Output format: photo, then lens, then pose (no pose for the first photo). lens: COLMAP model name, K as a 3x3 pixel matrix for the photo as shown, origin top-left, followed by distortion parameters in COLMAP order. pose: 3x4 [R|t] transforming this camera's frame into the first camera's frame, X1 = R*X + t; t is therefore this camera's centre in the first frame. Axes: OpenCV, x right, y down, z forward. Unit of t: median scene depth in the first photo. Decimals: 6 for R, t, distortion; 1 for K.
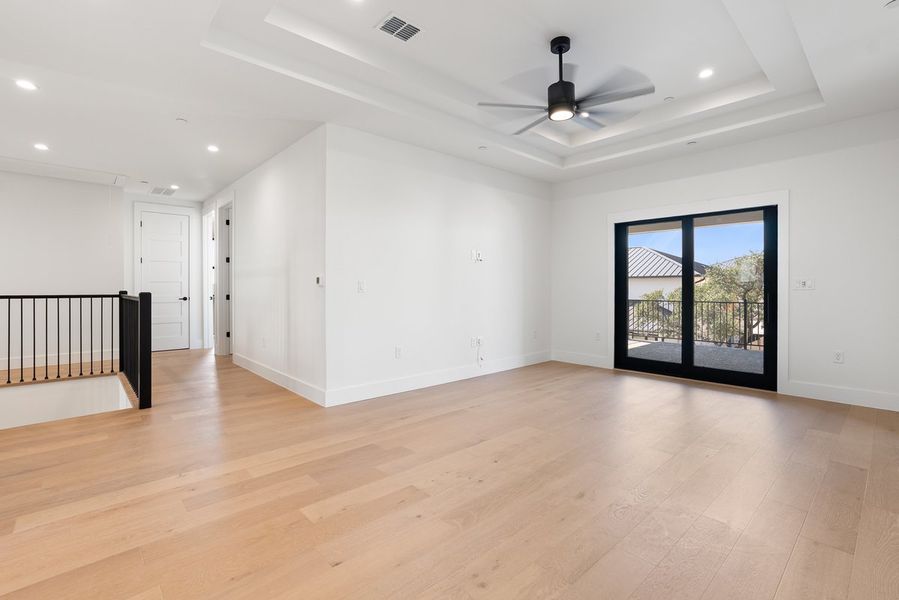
lens RADIAL K [[411.0, 0, 448.2], [0, 411.0, 293.6], [0, 0, 1]] dist [-0.022043, 0.000724]
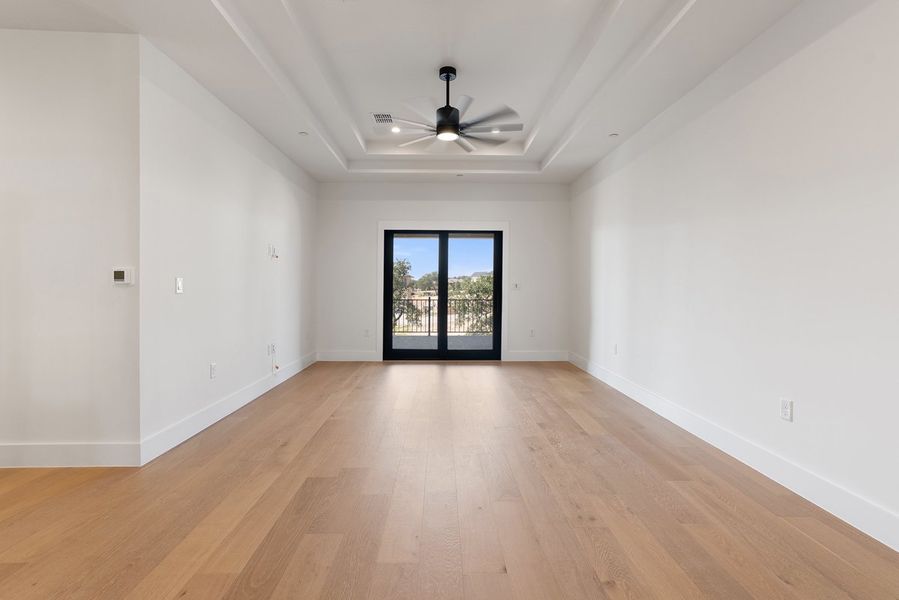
lens RADIAL K [[411.0, 0, 446.5], [0, 411.0, 295.9], [0, 0, 1]] dist [-0.022043, 0.000724]
pose [[0.664146, -0.012905, 0.747491, -0.378289], [0.009131, 0.999916, 0.009150, -0.001014], [-0.747547, 0.000748, 0.664208, 0.157555]]
